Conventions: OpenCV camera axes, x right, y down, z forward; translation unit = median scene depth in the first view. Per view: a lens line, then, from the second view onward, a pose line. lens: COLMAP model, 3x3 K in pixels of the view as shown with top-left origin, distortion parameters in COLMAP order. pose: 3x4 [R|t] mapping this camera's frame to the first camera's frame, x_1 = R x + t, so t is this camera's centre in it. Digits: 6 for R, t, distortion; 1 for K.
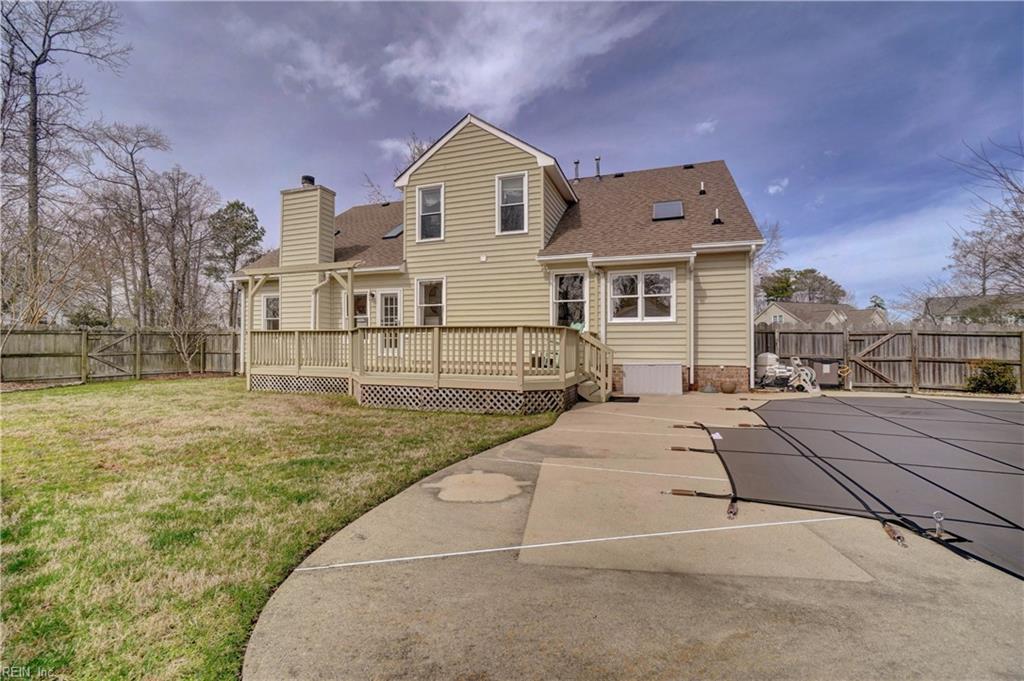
lens RADIAL K [[435.4, 0, 507.8], [0, 435.4, 342.8], [0, 0, 1]] dist [-0.009178, 0.000422]
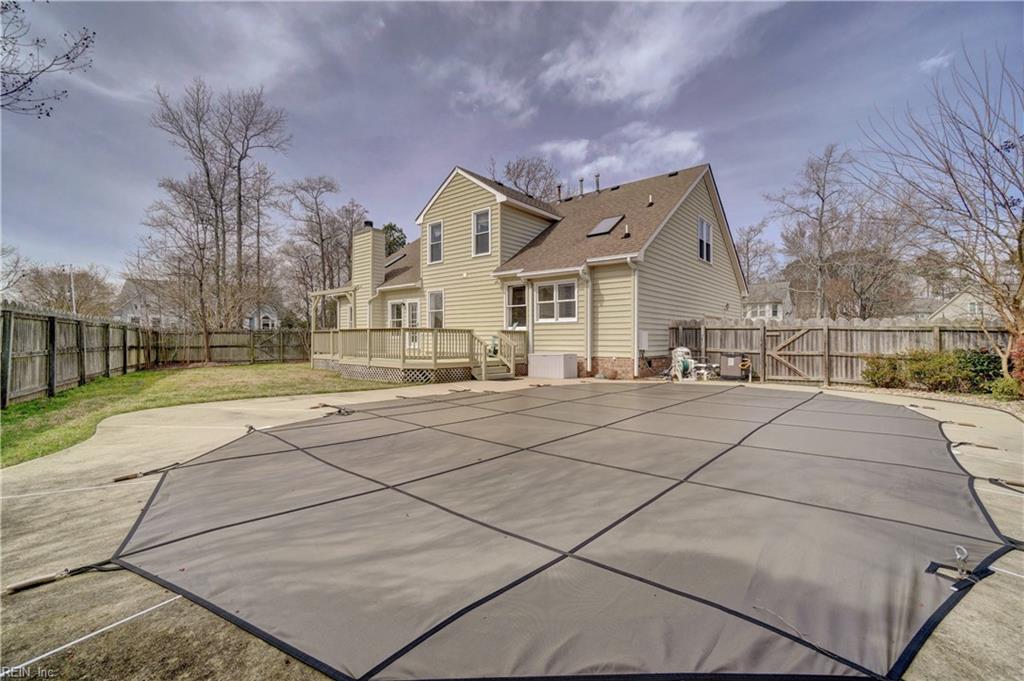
lens RADIAL K [[435.4, 0, 514.7], [0, 435.4, 335.0], [0, 0, 1]] dist [-0.009178, 0.000422]
pose [[0.938889, -0.003896, -0.344197, 0.509081], [0.001798, 0.999978, -0.006416, -0.001558], [0.344215, 0.005405, 0.938875, -0.180666]]
